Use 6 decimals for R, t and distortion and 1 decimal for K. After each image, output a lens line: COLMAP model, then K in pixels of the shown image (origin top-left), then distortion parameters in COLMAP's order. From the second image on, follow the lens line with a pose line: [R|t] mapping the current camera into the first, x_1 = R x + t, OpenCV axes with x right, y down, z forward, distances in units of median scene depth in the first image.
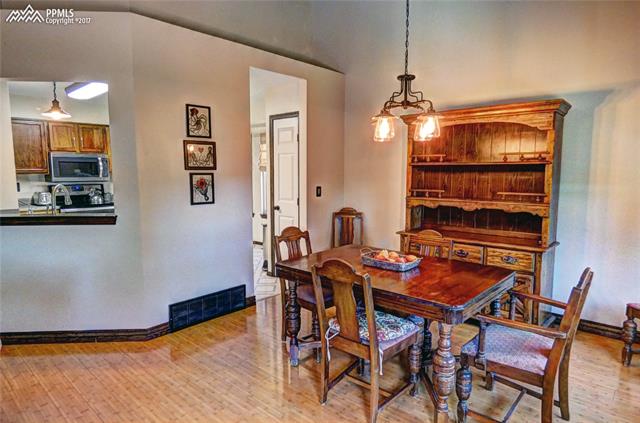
lens RADIAL K [[378.2, 0, 320.7], [0, 378.2, 208.1], [0, 0, 1]] dist [-0.001350, -0.001281]
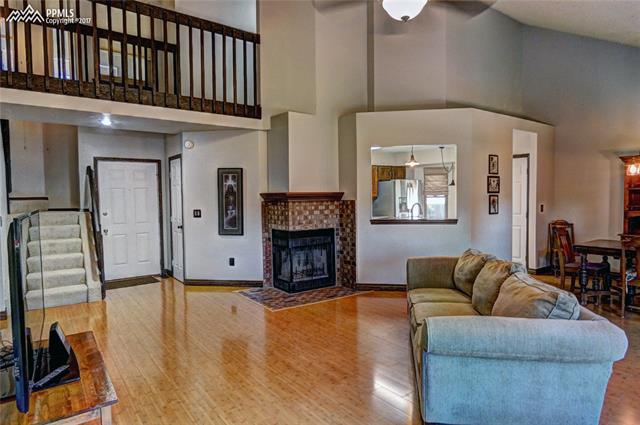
lens RADIAL K [[378.2, 0, 320.7], [0, 378.2, 209.1], [0, 0, 1]] dist [-0.001350, -0.001281]
pose [[0.980034, 0.002547, -0.198813, -0.709425], [-0.014965, 0.998026, -0.060985, 0.079569], [0.198265, 0.062743, 0.978138, -0.752975]]
